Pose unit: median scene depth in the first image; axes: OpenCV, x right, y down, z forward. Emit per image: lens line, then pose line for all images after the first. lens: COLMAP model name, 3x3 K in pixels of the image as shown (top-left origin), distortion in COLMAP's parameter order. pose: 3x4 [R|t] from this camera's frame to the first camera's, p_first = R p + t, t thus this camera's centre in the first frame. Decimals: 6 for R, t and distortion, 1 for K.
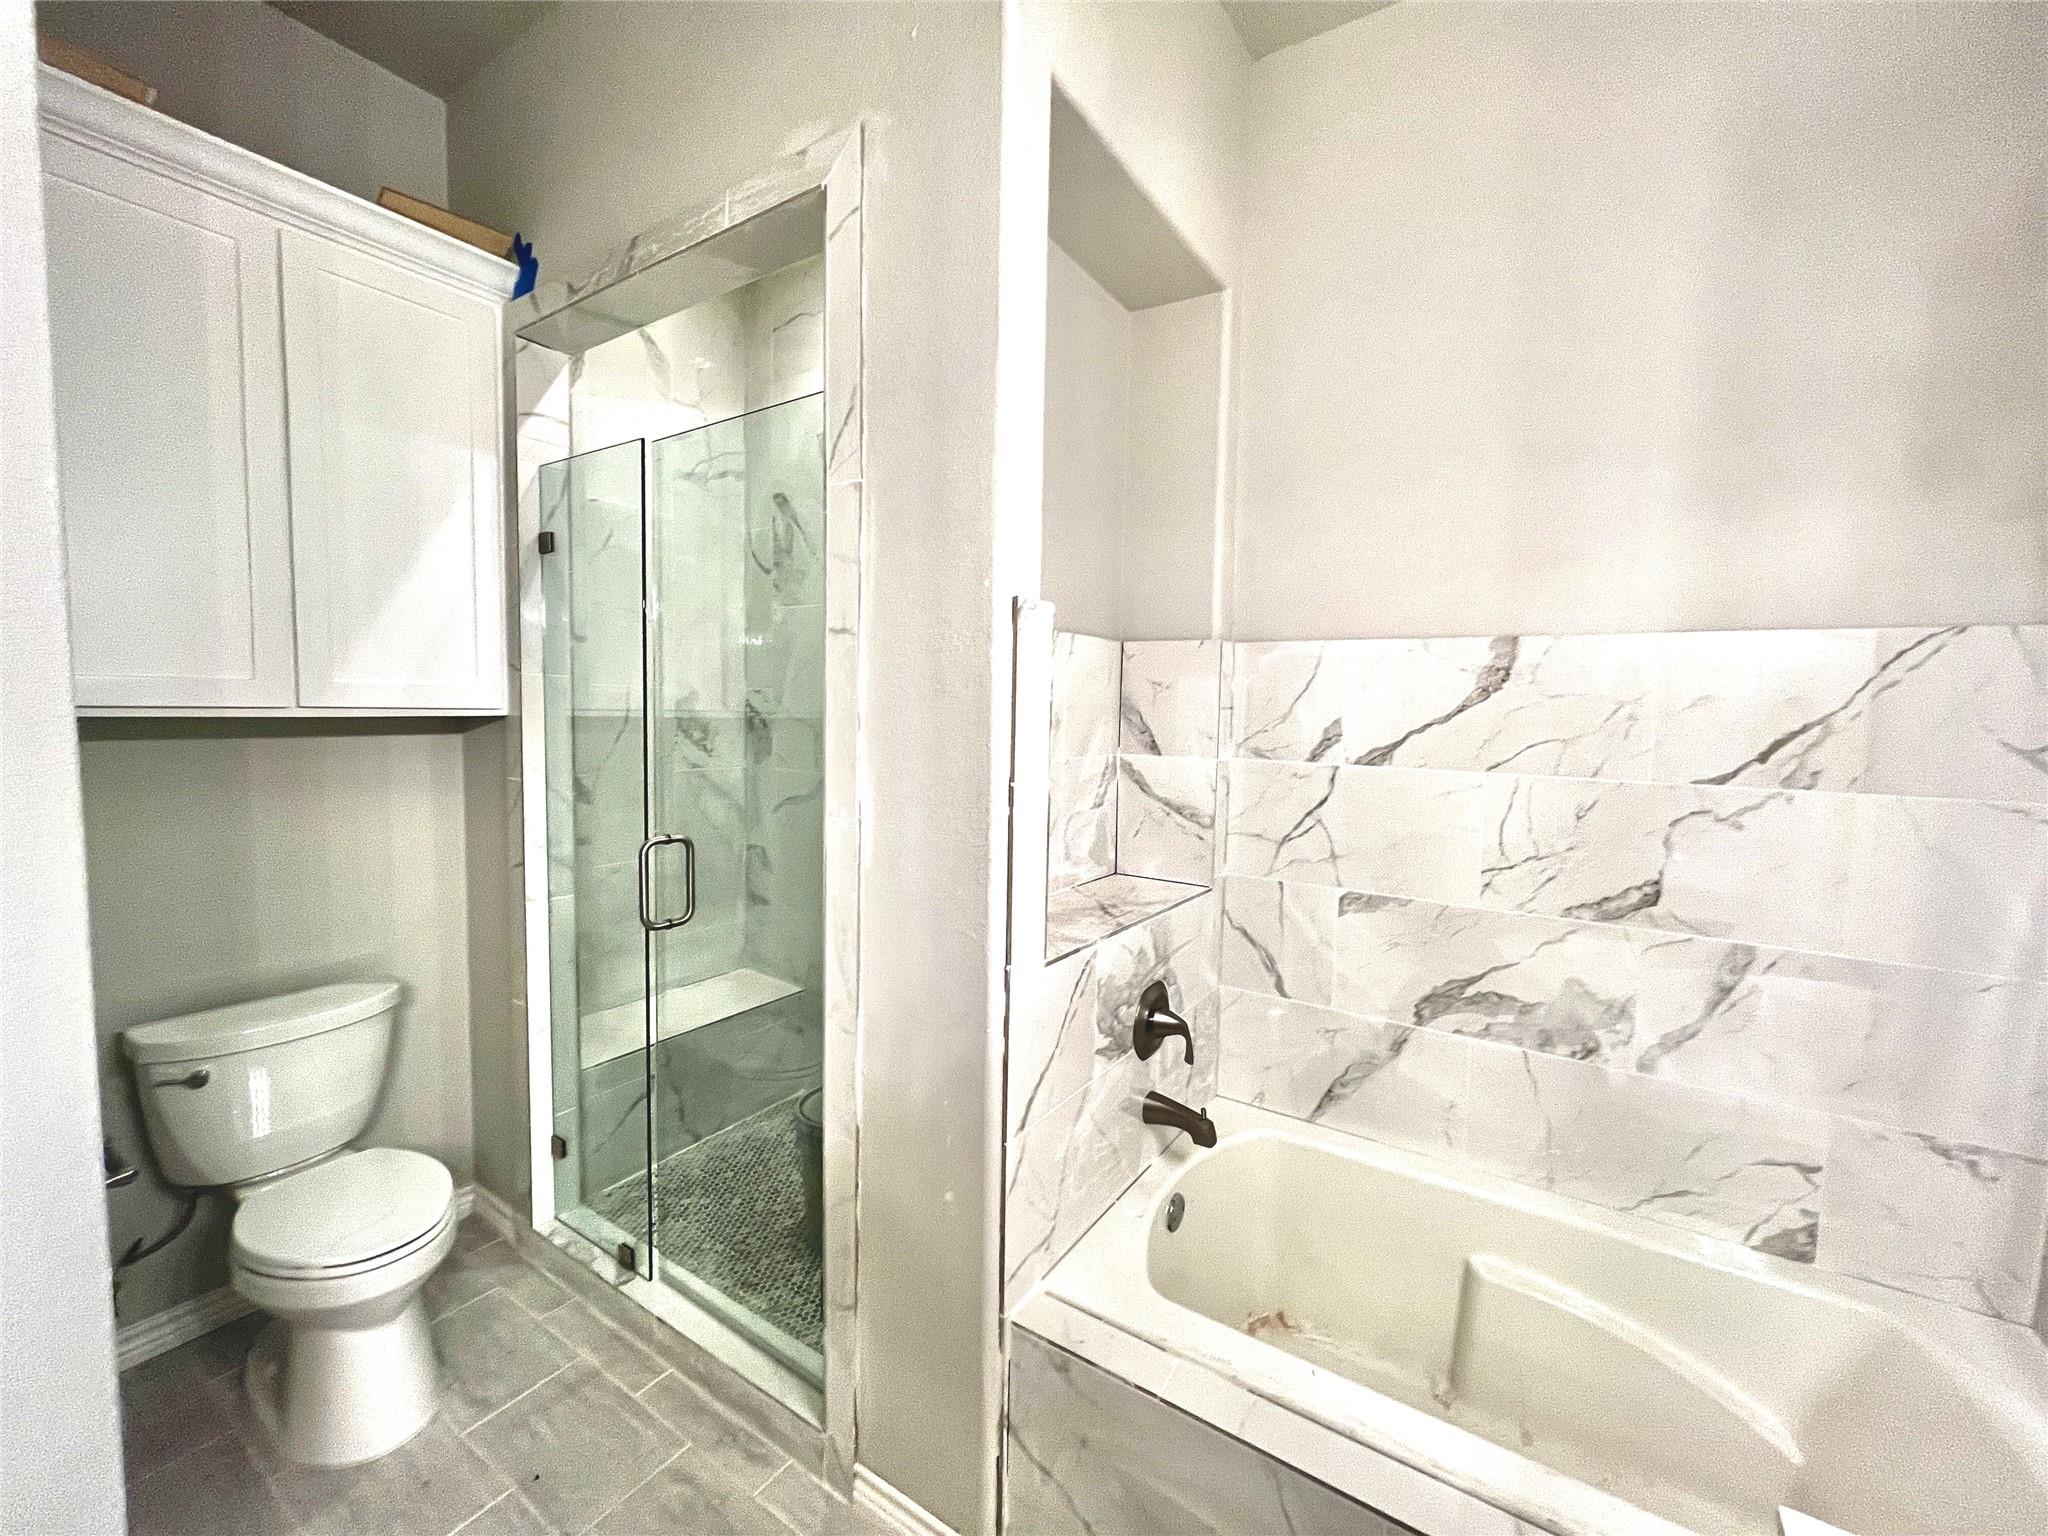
lens RADIAL K [[828.7, 0, 1030.7], [0, 828.7, 759.8], [0, 0, 1]] dist [-0.001546, -0.000613]
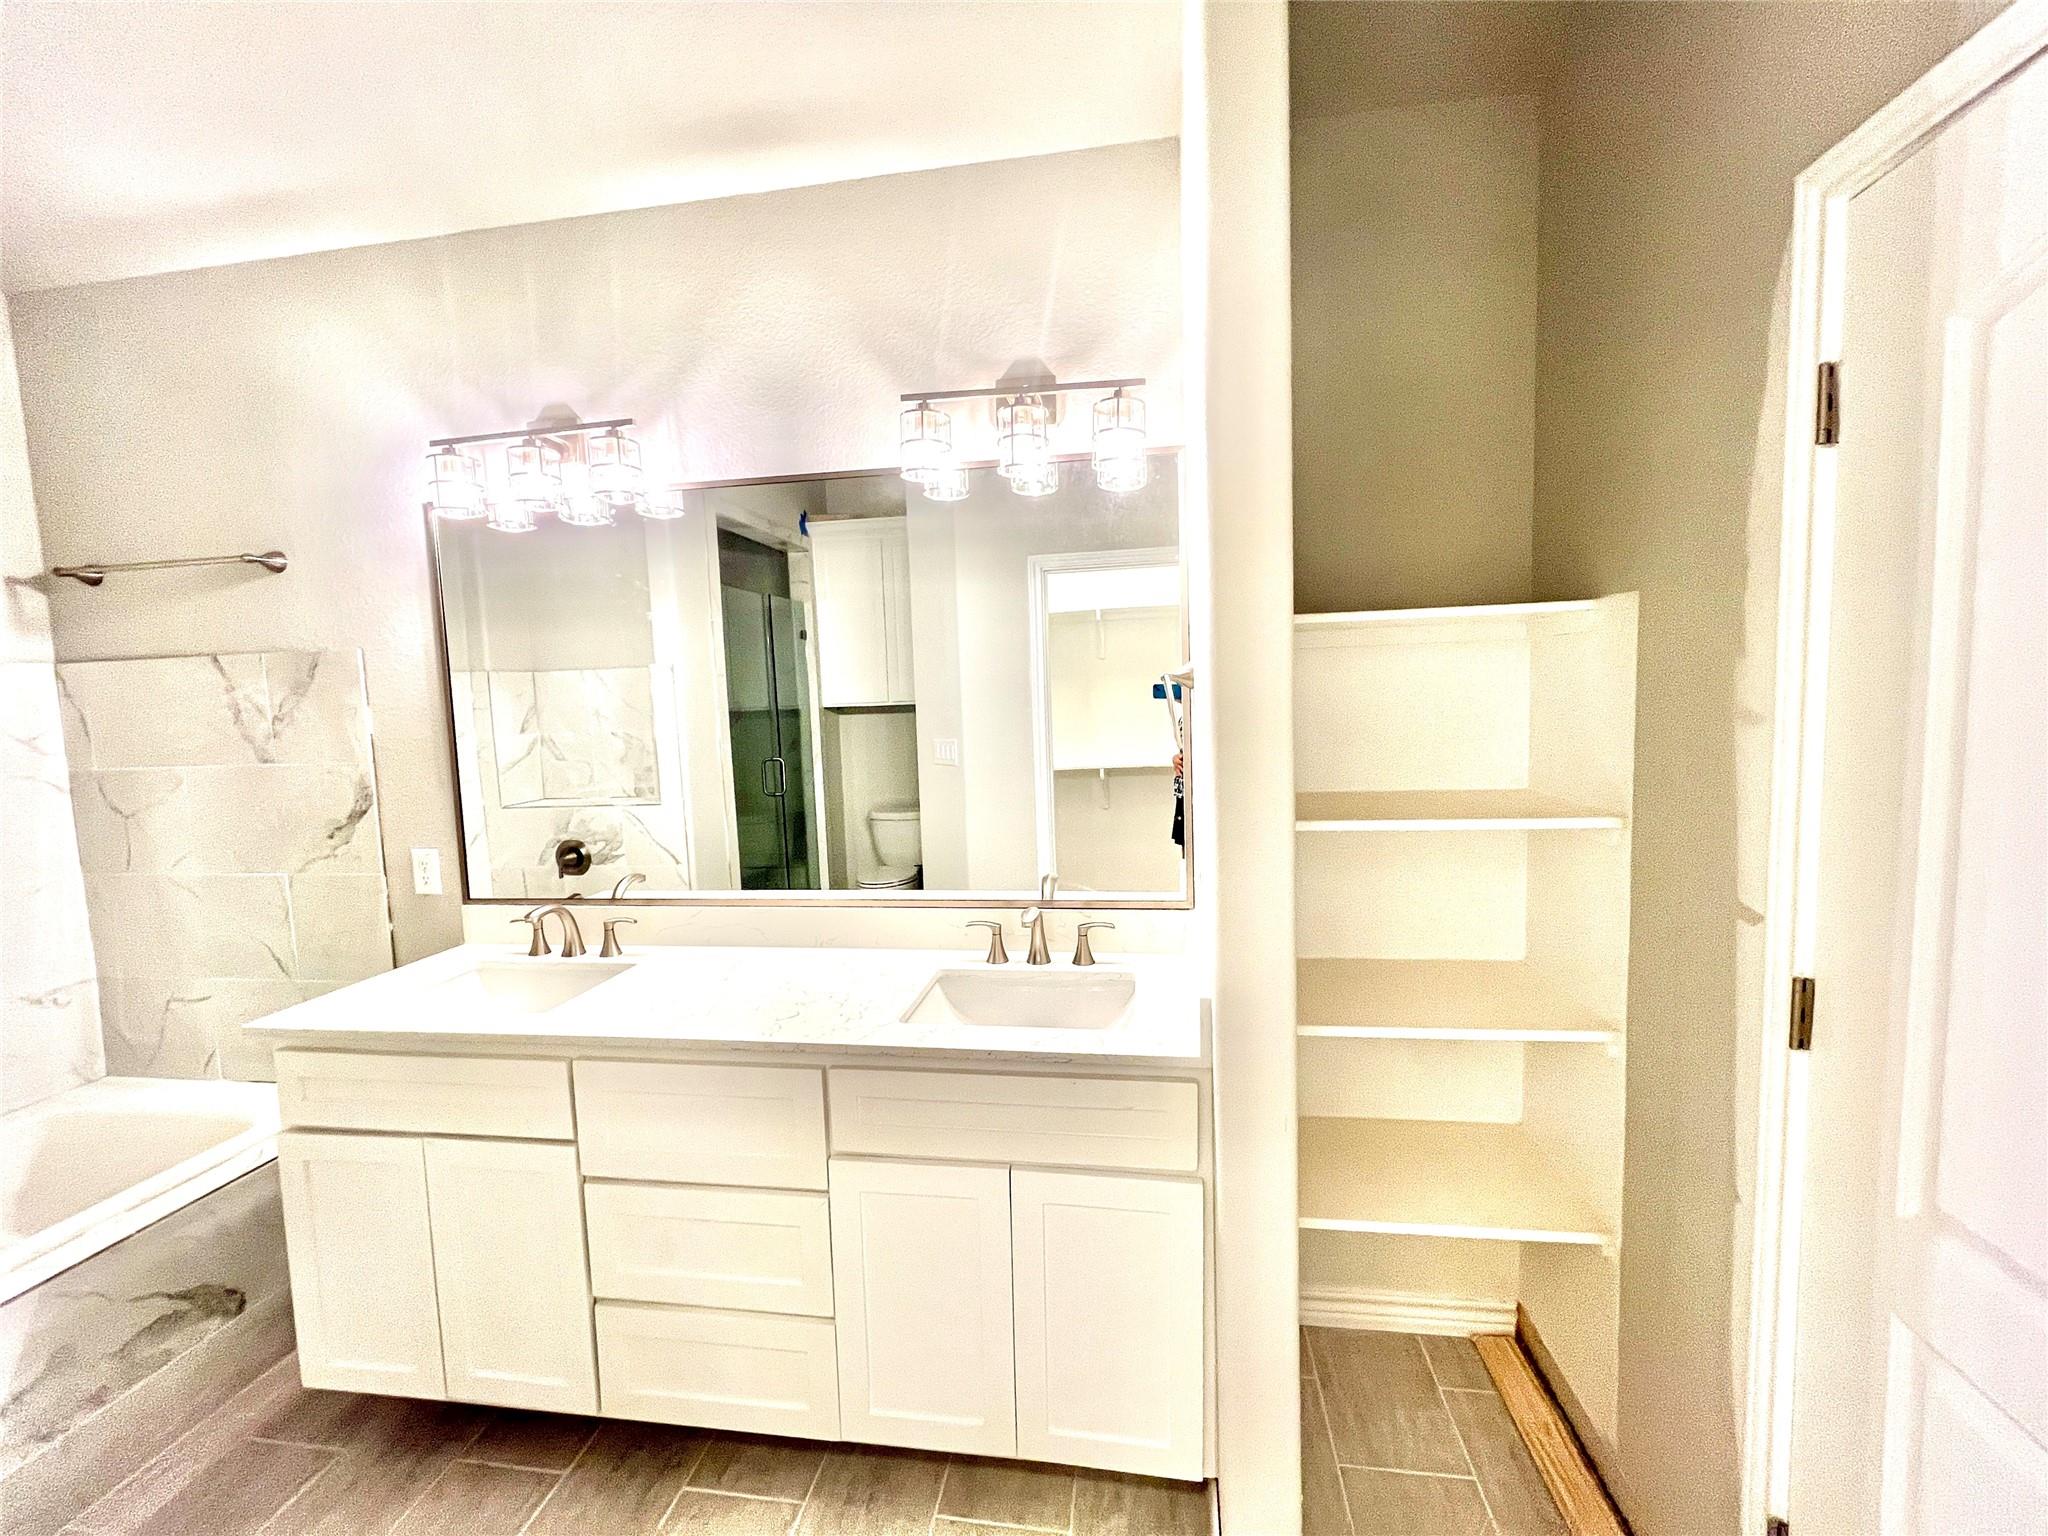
lens RADIAL K [[828.7, 0, 1036.0], [0, 828.7, 762.8], [0, 0, 1]] dist [-0.001546, -0.000613]
pose [[-0.419338, -0.083778, 0.903956, -0.838860], [0.090863, 0.986859, 0.133612, -0.003311], [-0.903272, 0.138165, -0.406215, -0.100958]]
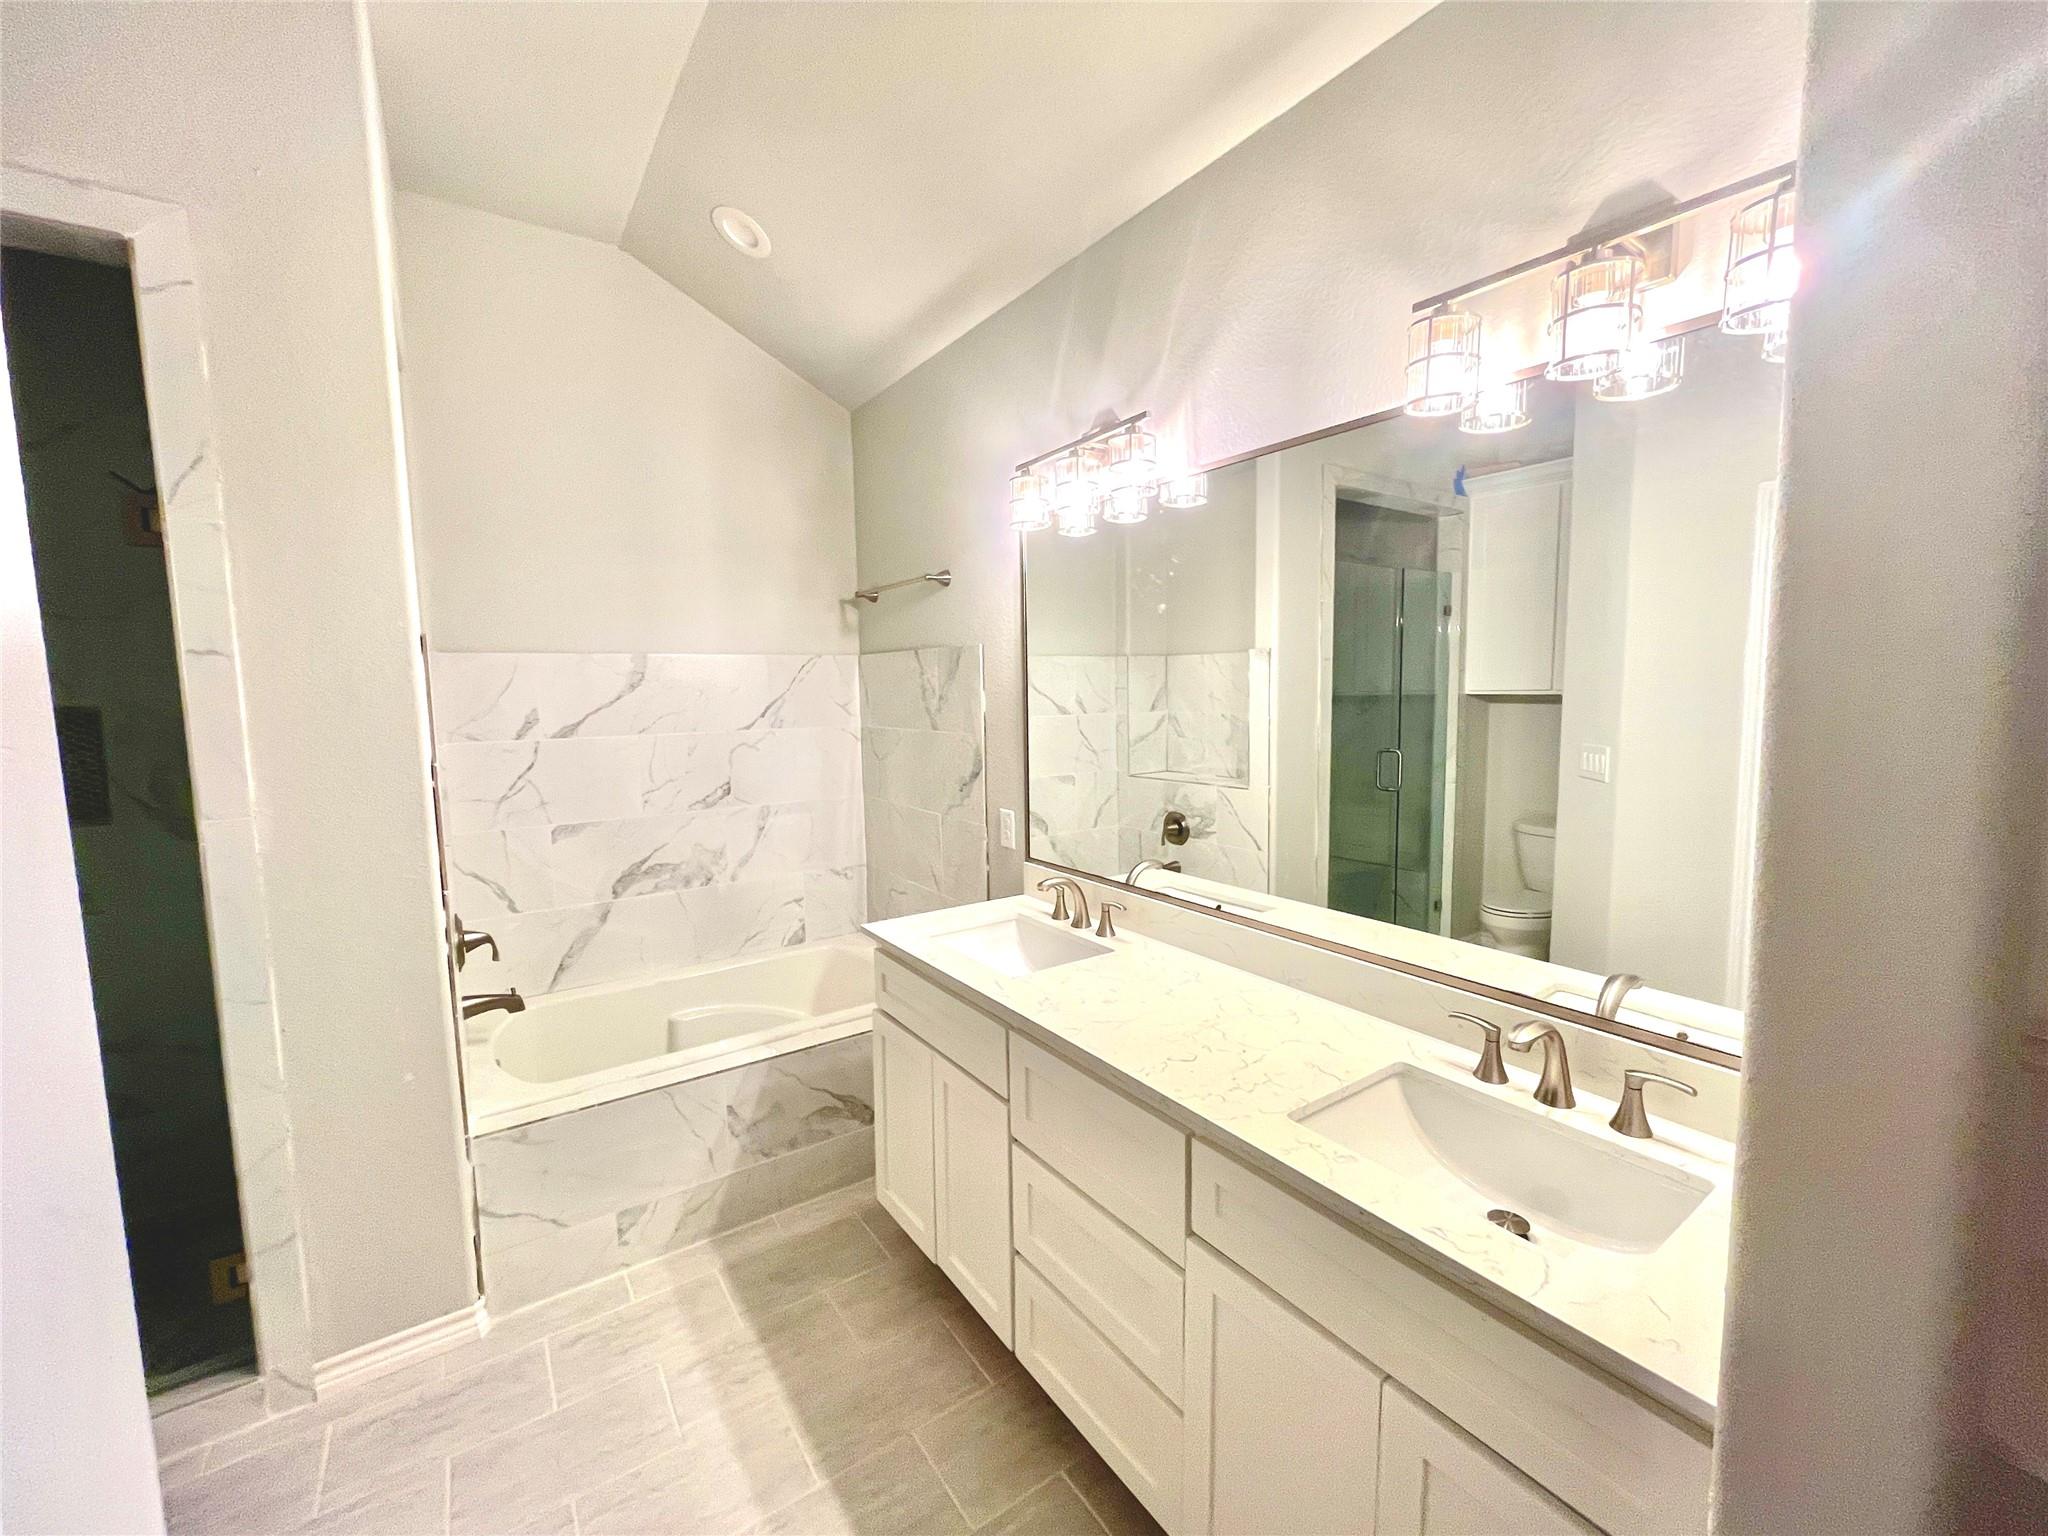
lens RADIAL K [[828.7, 0, 1029.6], [0, 828.7, 763.0], [0, 0, 1]] dist [-0.001546, -0.000613]
pose [[0.373316, -0.114600, 0.920599, -0.702742], [0.088874, 0.992194, 0.087473, -0.004820], [-0.923437, 0.049162, 0.380587, -0.364545]]
